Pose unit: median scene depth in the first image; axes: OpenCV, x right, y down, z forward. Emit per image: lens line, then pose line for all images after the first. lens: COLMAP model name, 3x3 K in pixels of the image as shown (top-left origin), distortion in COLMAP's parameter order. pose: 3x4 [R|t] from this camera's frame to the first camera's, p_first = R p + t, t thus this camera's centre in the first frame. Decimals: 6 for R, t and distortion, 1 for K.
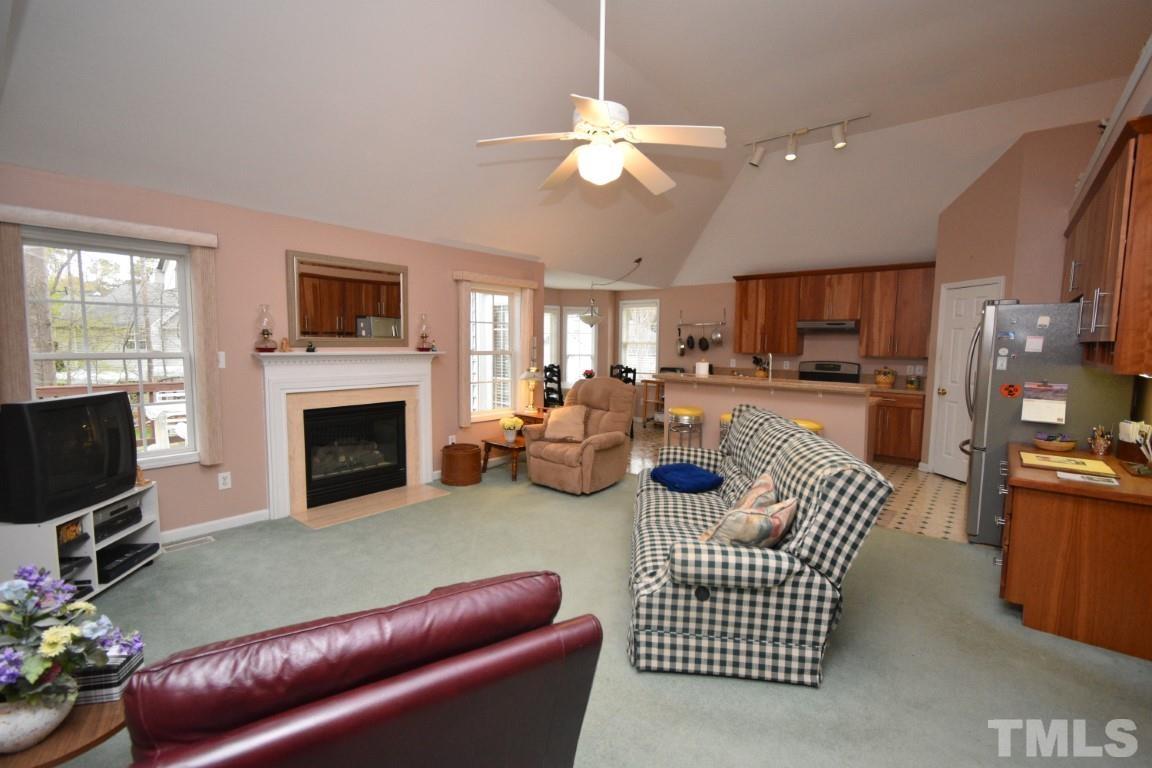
lens RADIAL K [[504.6, 0, 571.3], [0, 504.6, 386.0], [0, 0, 1]] dist [0.001266, -0.001288]
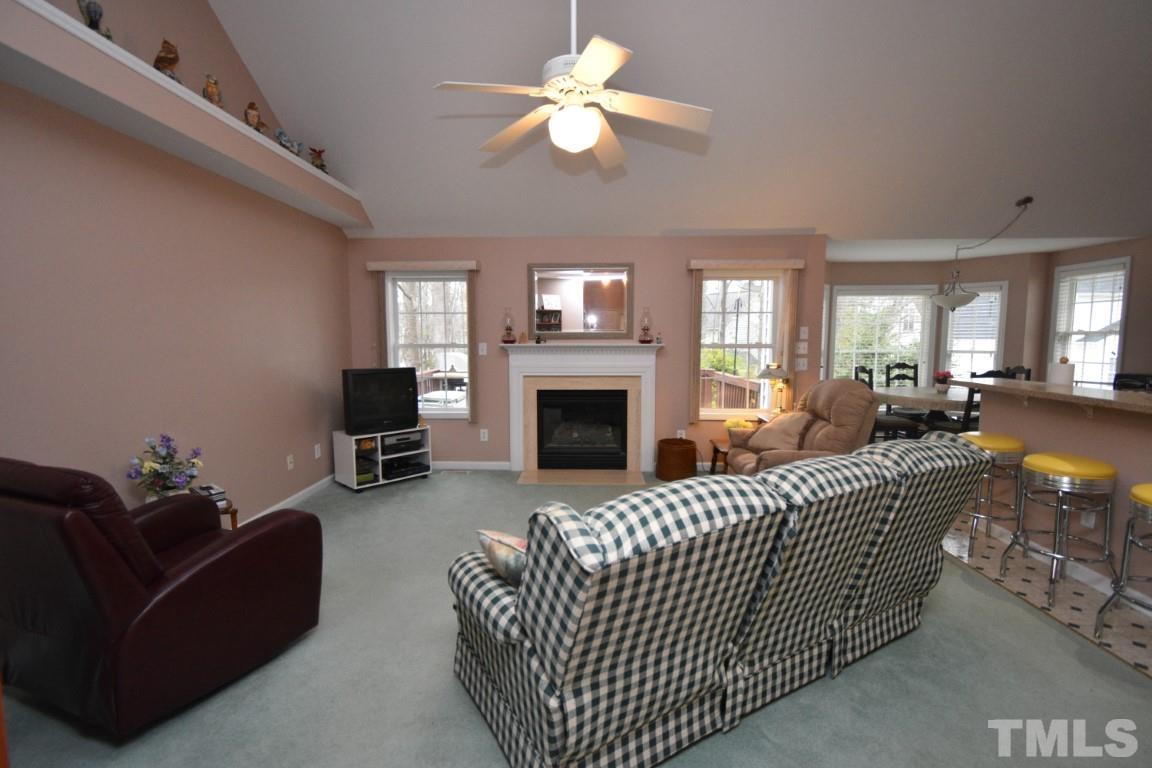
lens RADIAL K [[504.6, 0, 573.7], [0, 504.6, 381.2], [0, 0, 1]] dist [0.001266, -0.001288]
pose [[0.613988, 0.055547, -0.787358, 0.405866], [-0.058475, 0.997981, 0.024807, -0.008233], [0.787146, 0.030809, 0.615996, 0.235845]]
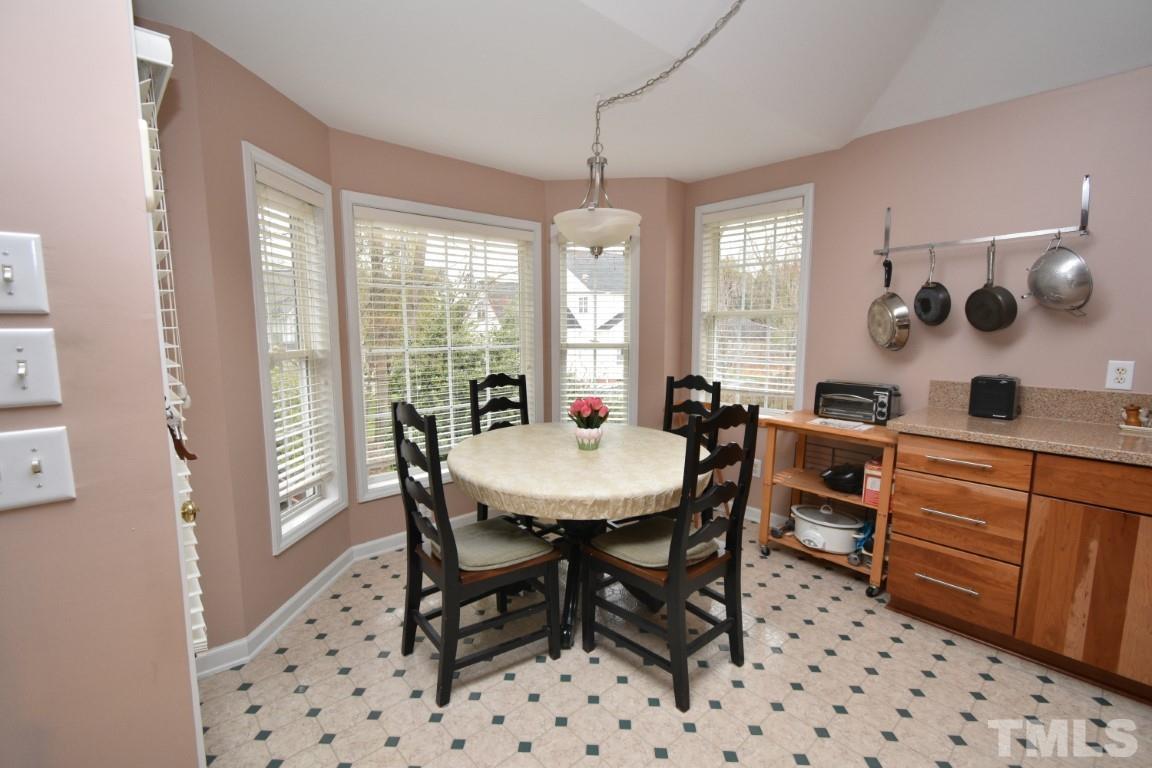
lens RADIAL K [[504.6, 0, 578.6], [0, 504.6, 388.6], [0, 0, 1]] dist [0.001266, -0.001288]
pose [[0.990887, 0.002949, -0.134667, 0.103105], [0.002231, 0.999264, 0.038301, -0.073603], [0.134681, -0.038253, 0.990150, 1.040320]]
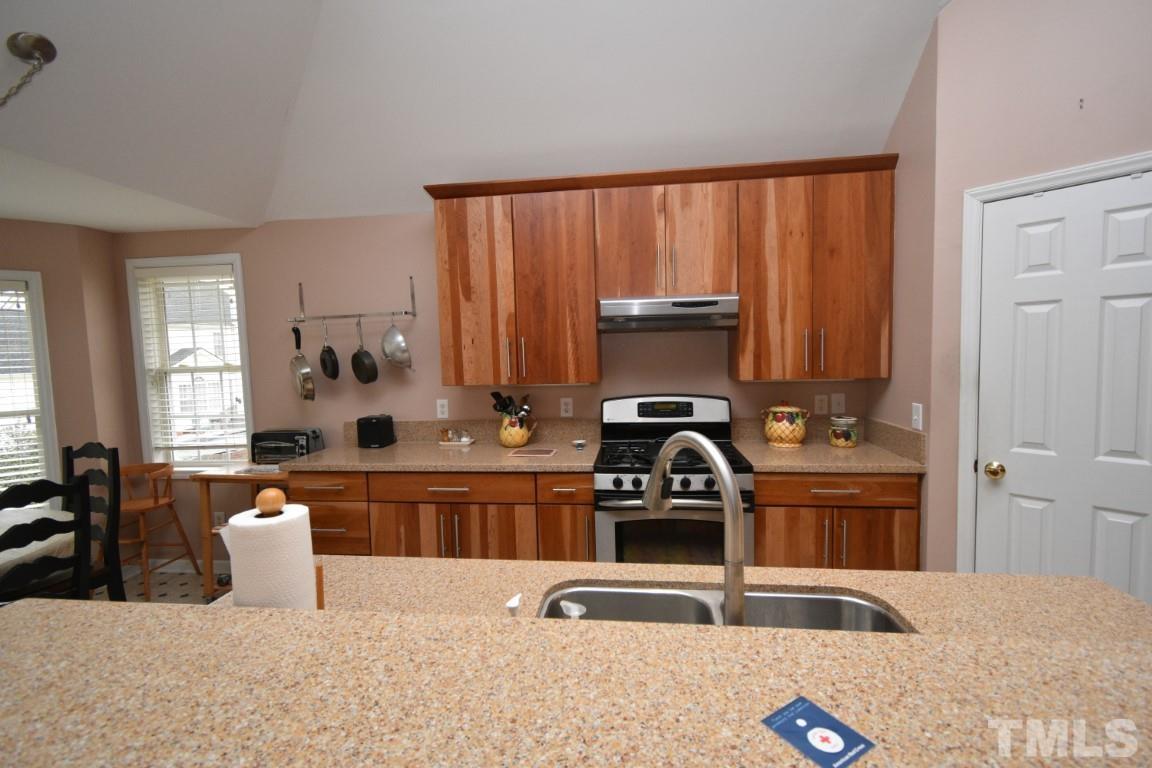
lens RADIAL K [[504.6, 0, 582.8], [0, 504.6, 383.5], [0, 0, 1]] dist [0.001266, -0.001288]
pose [[0.828001, -0.071166, 0.556193, 0.281884], [0.085146, 0.996368, 0.000731, -0.084830], [-0.554225, 0.046752, 0.831053, 0.891012]]
